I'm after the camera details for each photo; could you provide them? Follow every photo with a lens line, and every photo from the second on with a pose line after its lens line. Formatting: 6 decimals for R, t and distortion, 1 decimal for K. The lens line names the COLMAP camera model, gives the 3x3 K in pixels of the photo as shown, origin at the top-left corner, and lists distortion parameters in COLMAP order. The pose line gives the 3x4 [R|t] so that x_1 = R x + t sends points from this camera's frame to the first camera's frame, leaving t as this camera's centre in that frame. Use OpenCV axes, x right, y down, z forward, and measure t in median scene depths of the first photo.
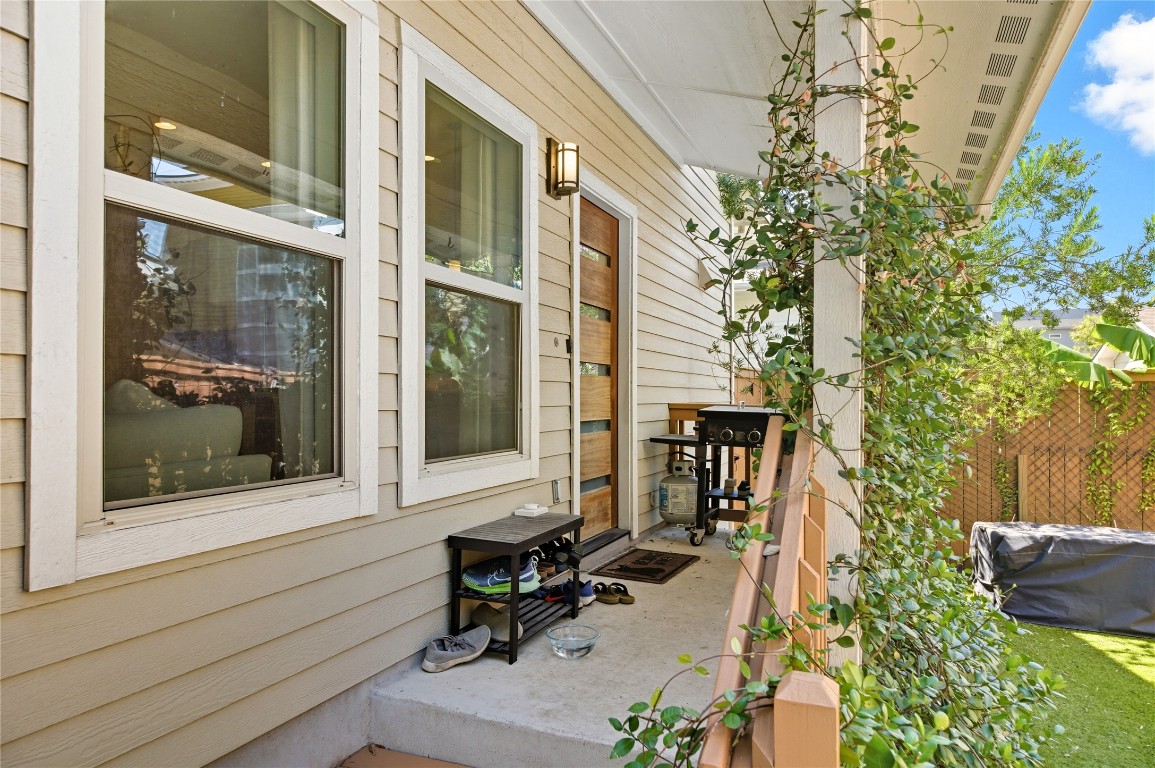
lens RADIAL K [[751.4, 0, 575.7], [0, 751.4, 394.6], [0, 0, 1]] dist [0.002849, 0.000946]
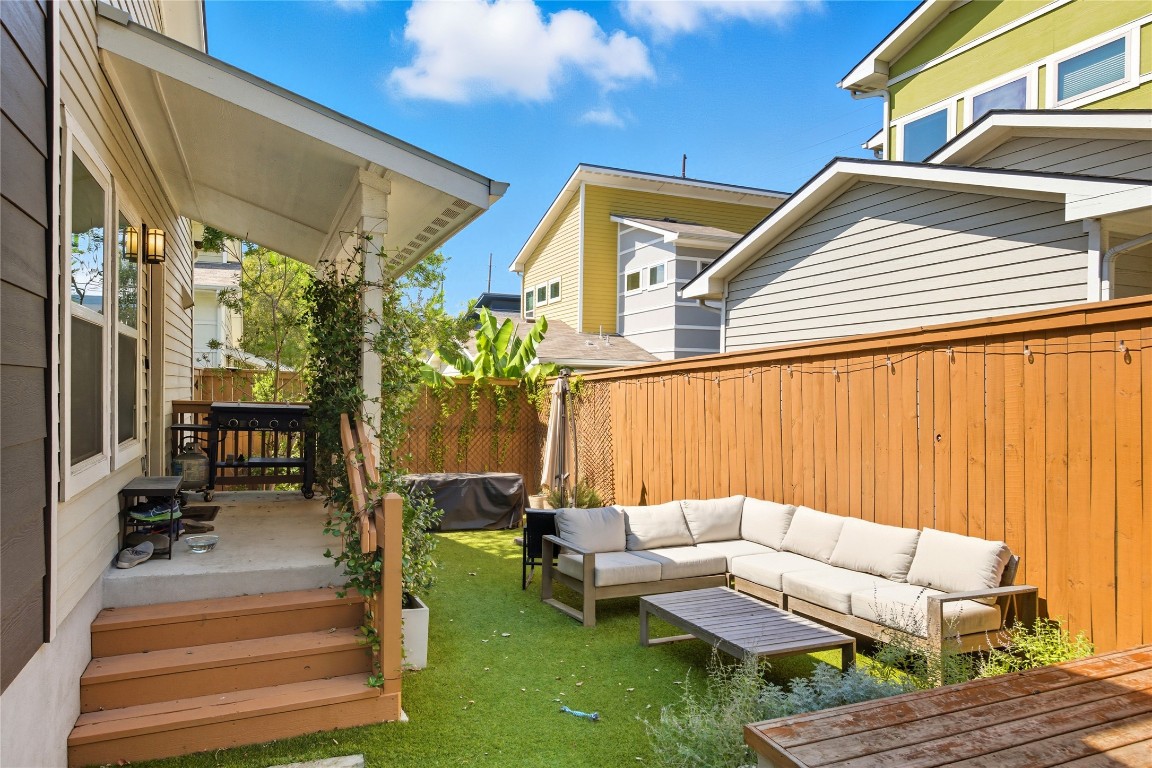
lens RADIAL K [[749.5, 0, 574.8], [0, 749.5, 386.4], [0, 0, 1]] dist [0.002849, 0.000946]
pose [[0.691361, 0.008613, 0.722458, -0.315854], [-0.015152, 0.999882, 0.002579, -0.024933], [-0.722350, -0.012729, 0.691410, -0.387439]]
